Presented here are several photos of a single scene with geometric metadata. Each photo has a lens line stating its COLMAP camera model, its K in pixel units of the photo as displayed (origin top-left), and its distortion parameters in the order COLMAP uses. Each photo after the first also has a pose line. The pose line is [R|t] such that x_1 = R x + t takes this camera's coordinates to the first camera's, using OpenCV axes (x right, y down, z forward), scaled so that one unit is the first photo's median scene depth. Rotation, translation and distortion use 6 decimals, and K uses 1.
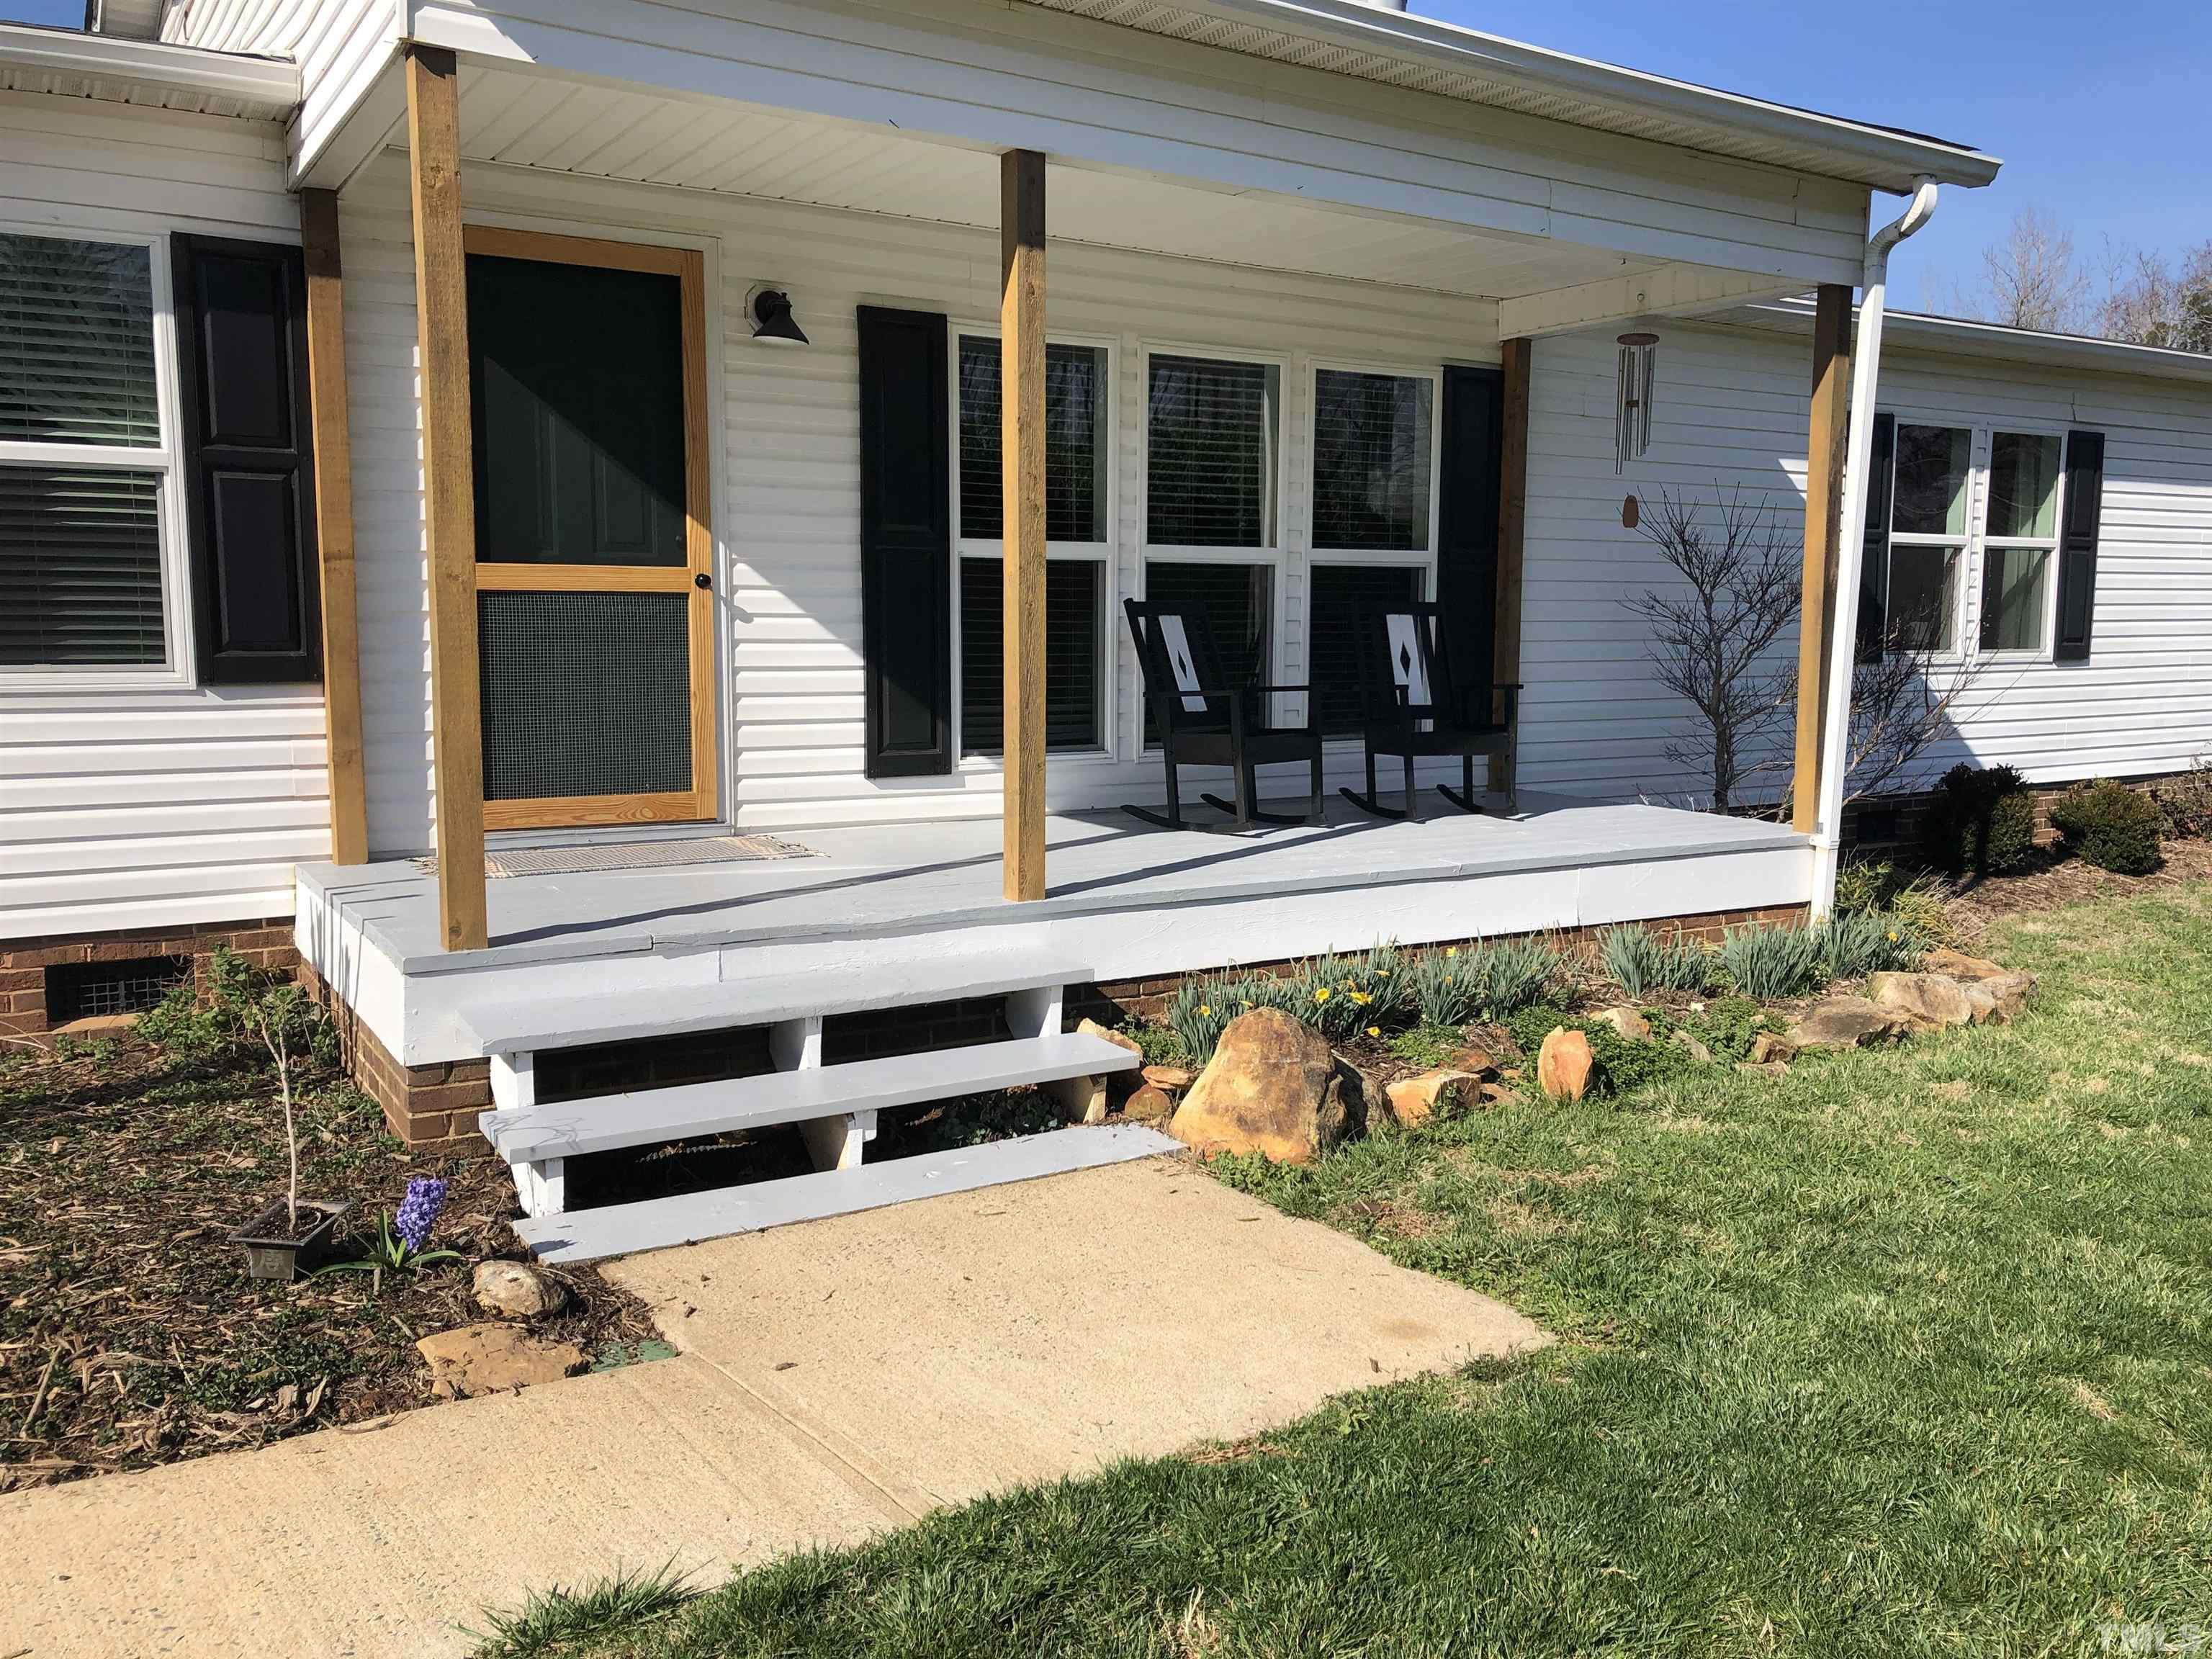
lens RADIAL K [[1805.8, 0, 1124.8], [0, 1805.8, 823.1], [0, 0, 1]] dist [0.015459, 0.012217]
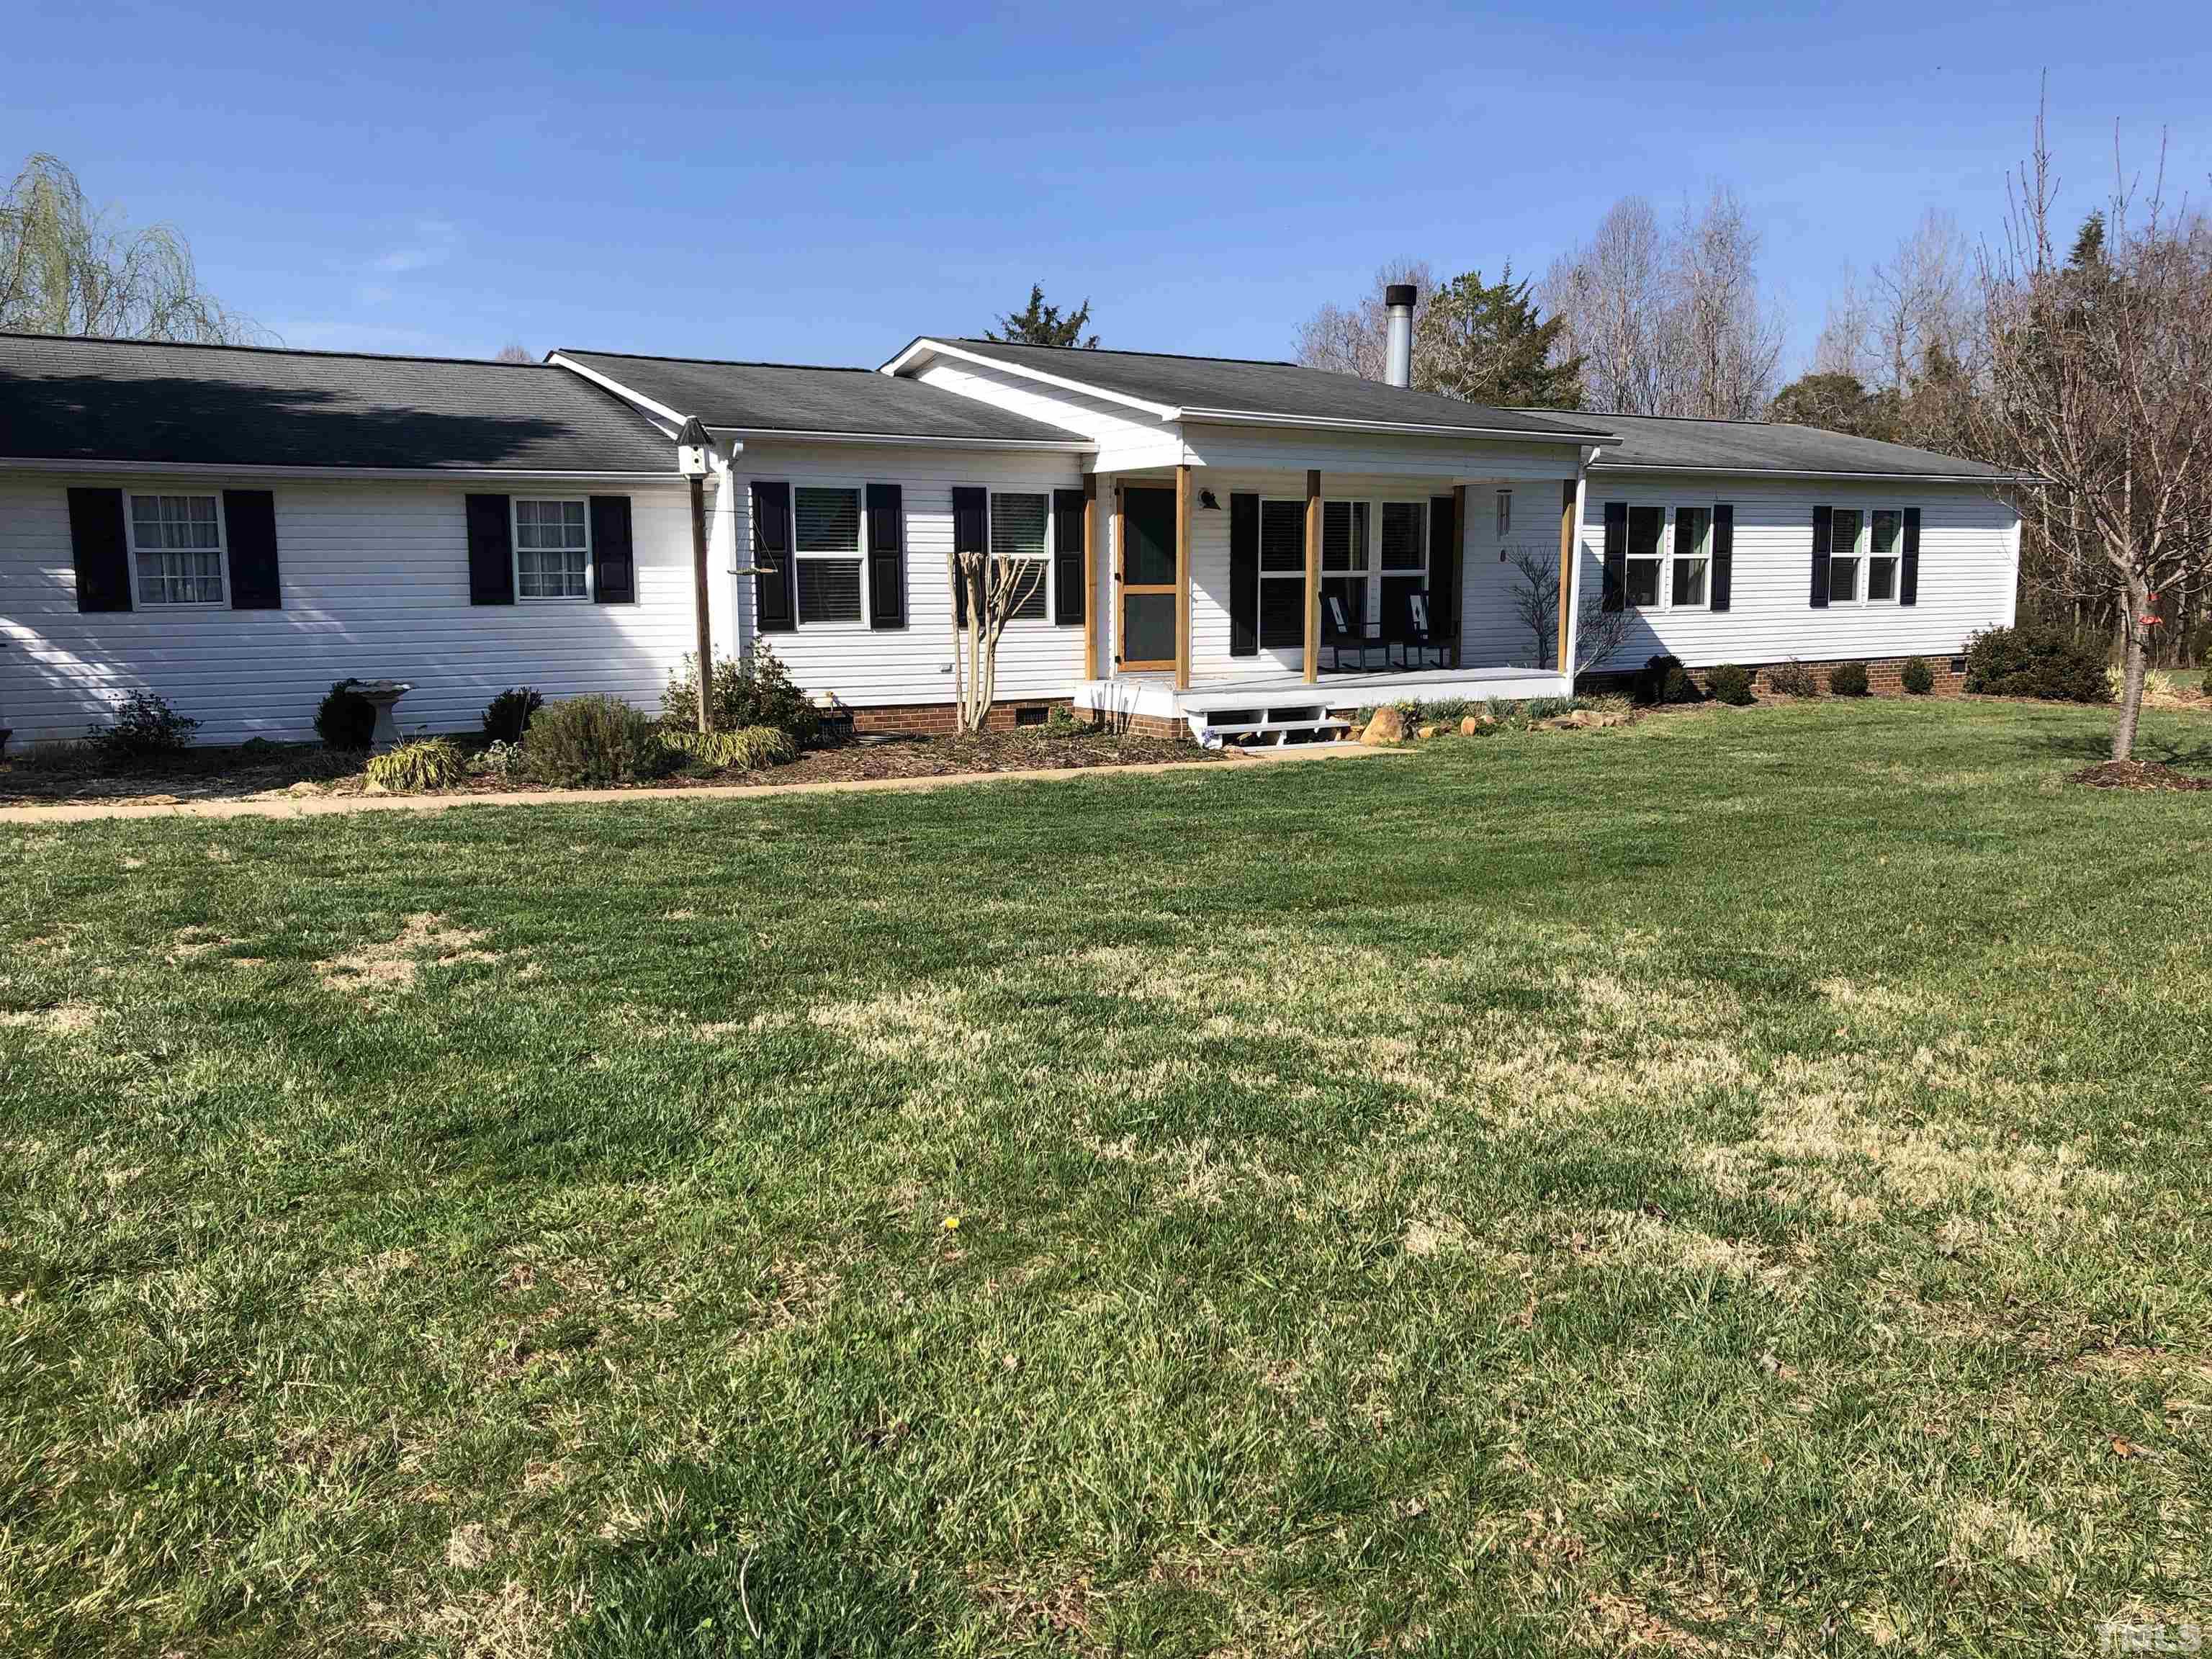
lens RADIAL K [[1805.8, 0, 1086.7], [0, 1805.8, 839.2], [0, 0, 1]] dist [0.015459, 0.012217]
pose [[0.999875, -0.011898, -0.010444, -0.319211], [0.012194, 0.999511, 0.028785, 0.166309], [0.010096, -0.028909, 0.999531, -1.733403]]
